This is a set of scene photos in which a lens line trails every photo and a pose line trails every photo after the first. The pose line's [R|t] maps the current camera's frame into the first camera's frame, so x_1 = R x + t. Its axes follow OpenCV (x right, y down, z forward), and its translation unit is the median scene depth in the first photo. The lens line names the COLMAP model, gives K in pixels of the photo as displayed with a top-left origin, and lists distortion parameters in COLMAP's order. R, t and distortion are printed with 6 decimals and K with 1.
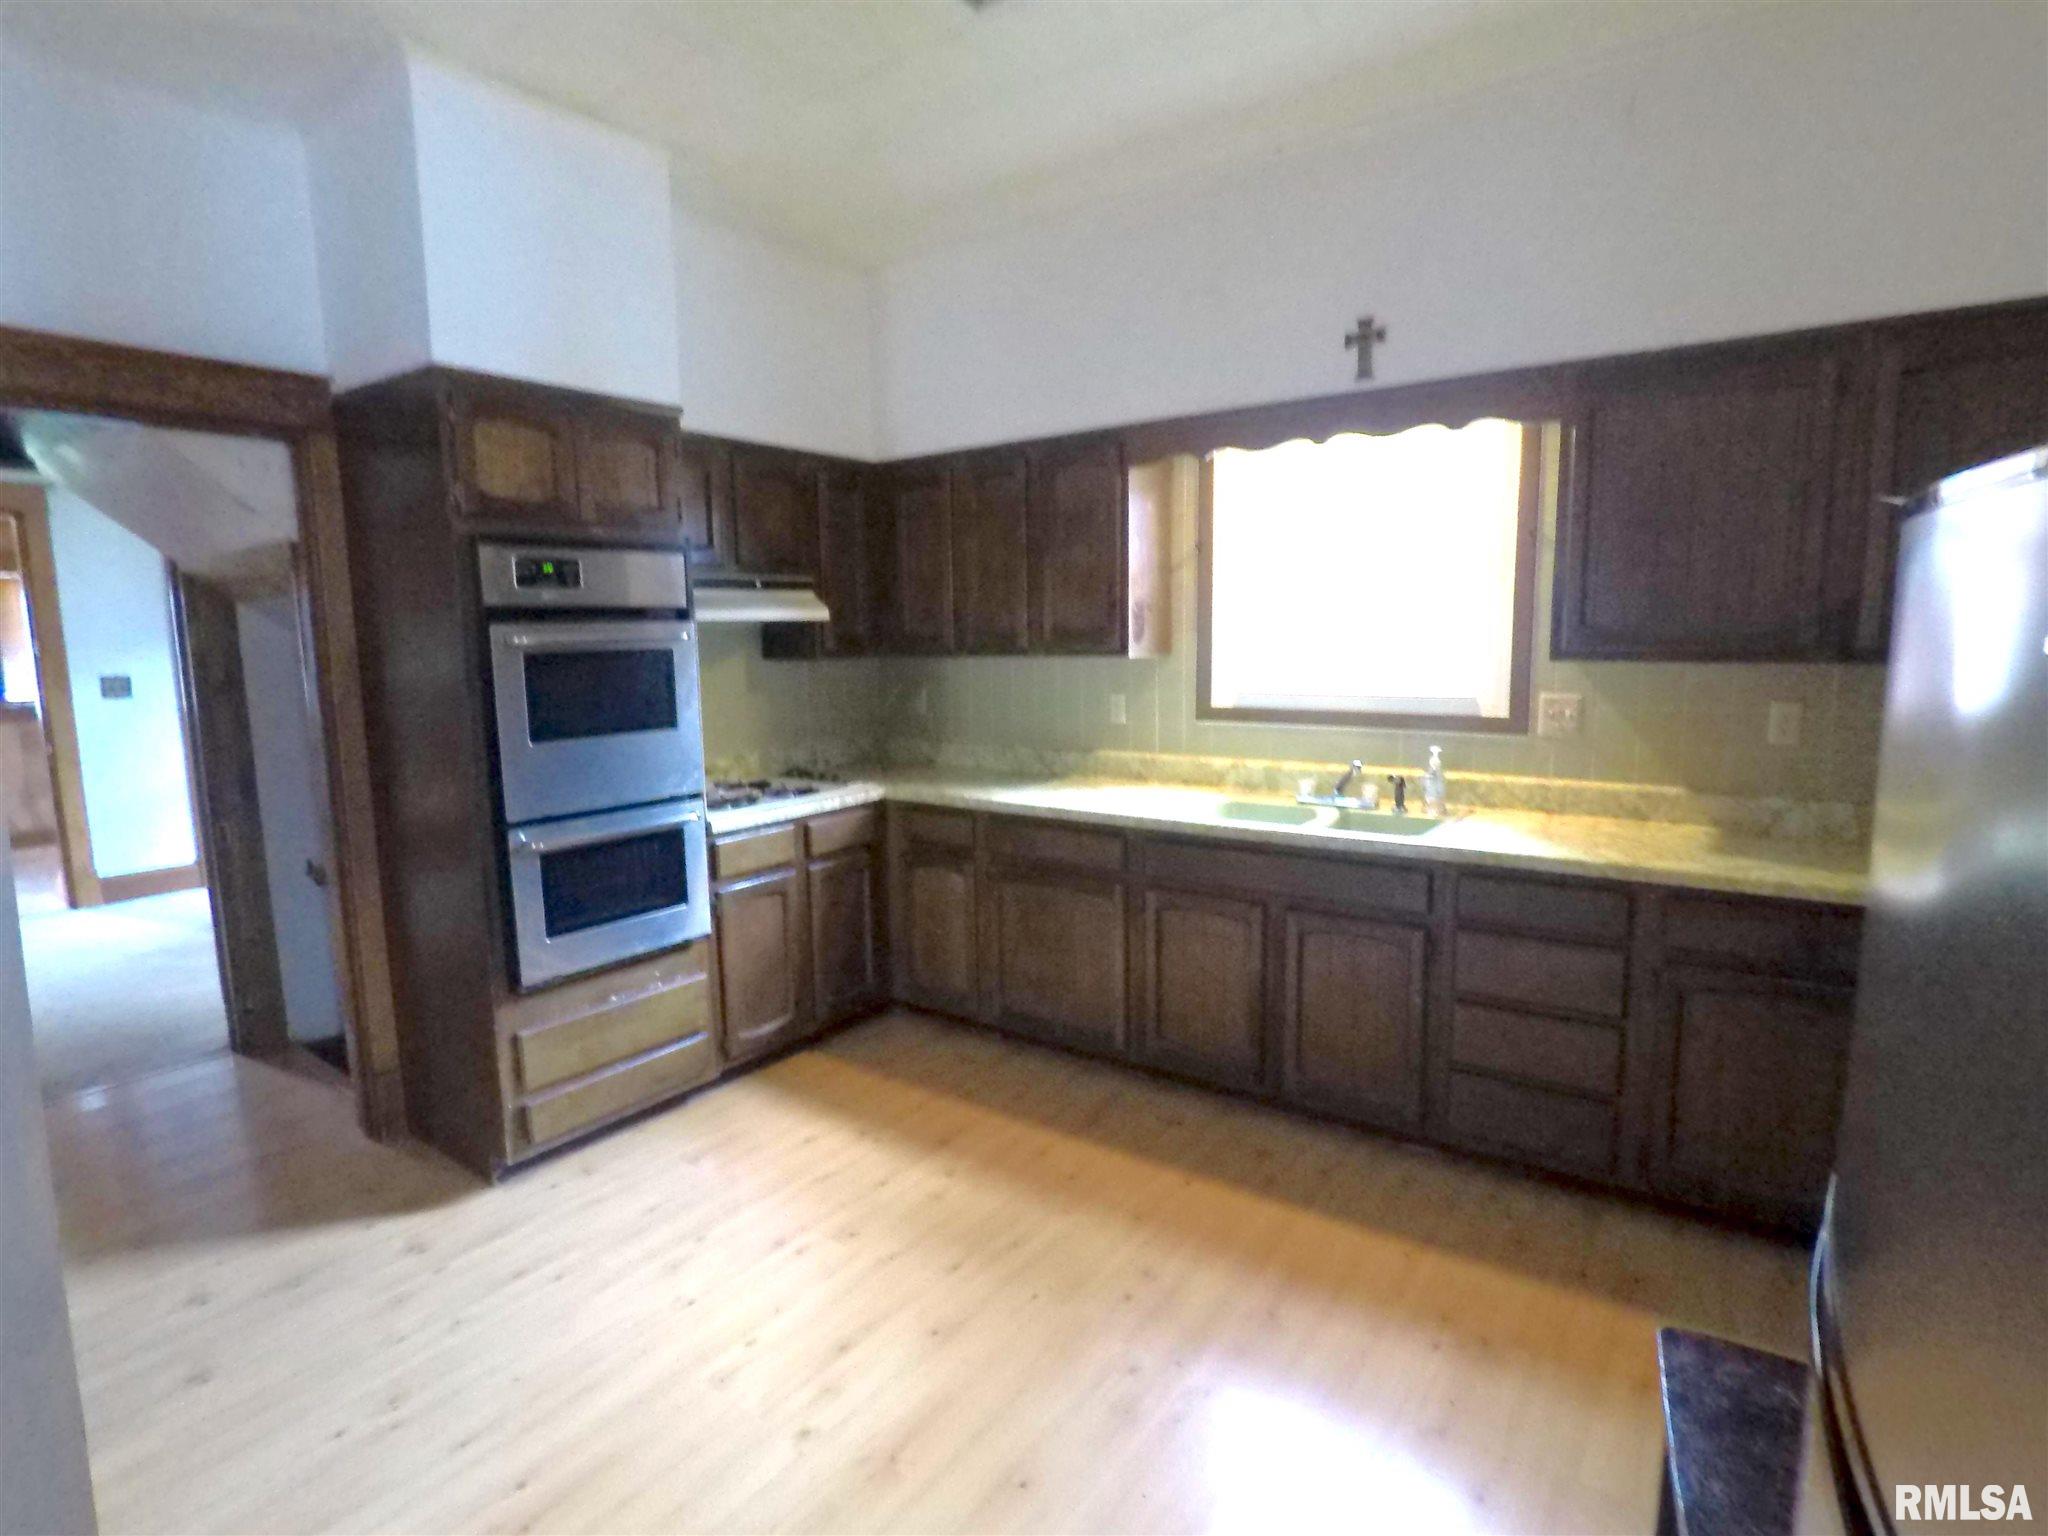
lens RADIAL K [[1027.5, 0, 1024.0], [0, 1027.5, 768.0], [0, 0, 1]] dist [-0.038525, 0.019321]
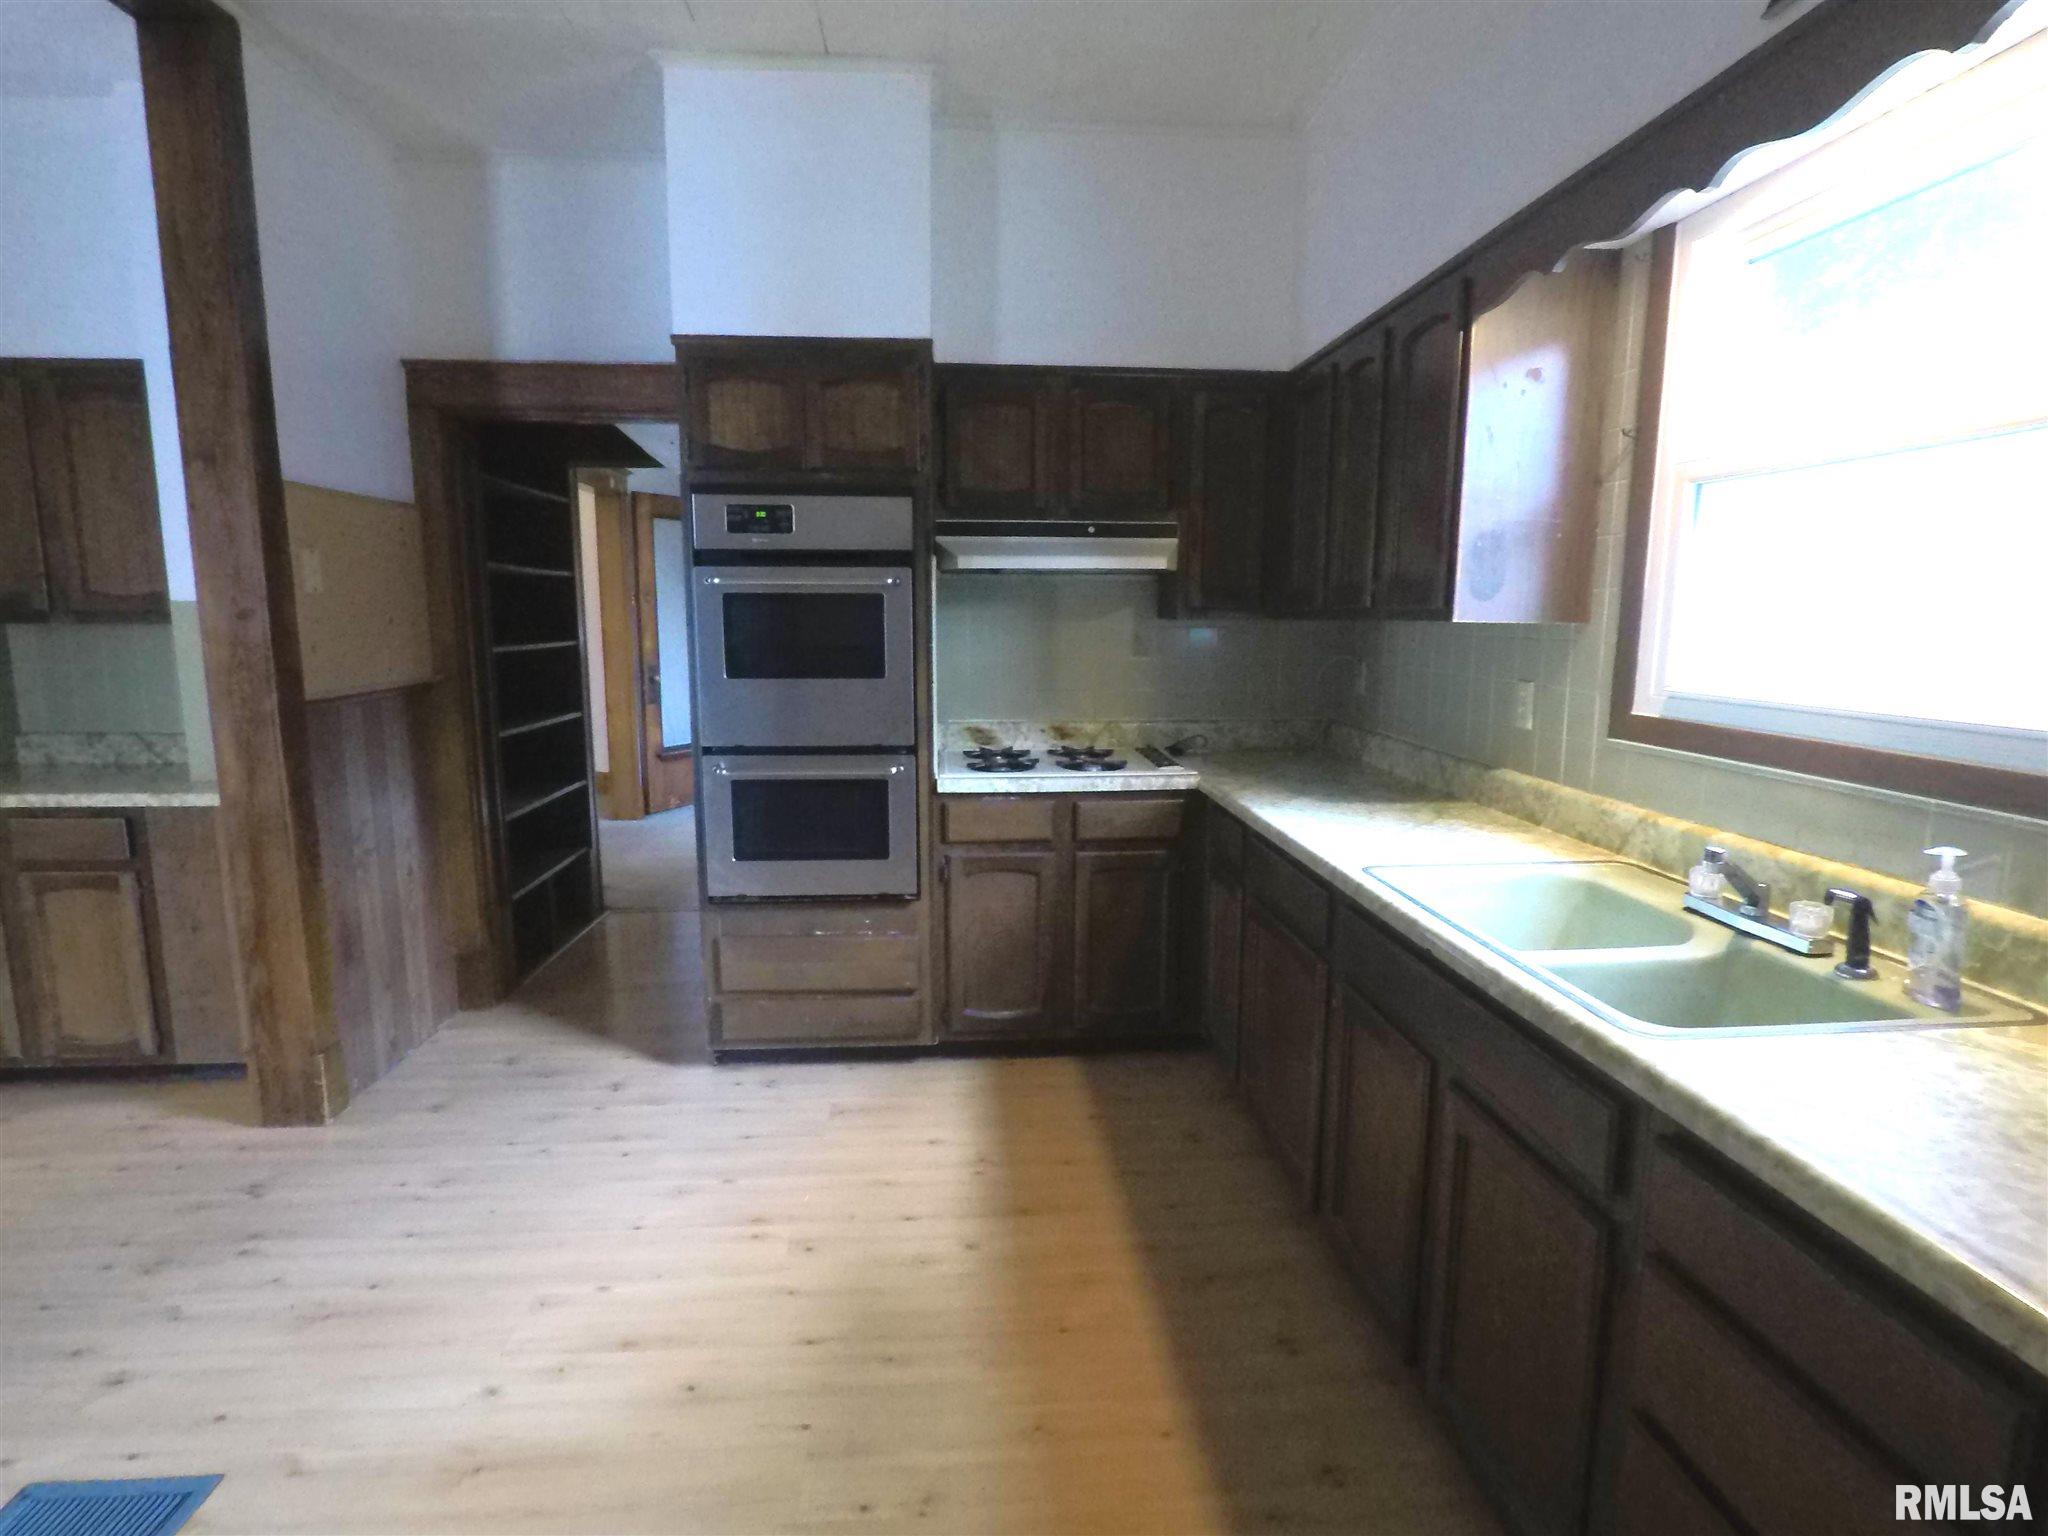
lens RADIAL K [[1027.5, 0, 1024.0], [0, 1027.5, 768.0], [0, 0, 1]] dist [-0.038525, 0.019321]
pose [[0.653072, 0.132642, -0.745589, 0.456172], [-0.115111, 0.990488, 0.075382, -0.039715], [0.748496, 0.036596, 0.662129, 0.433042]]
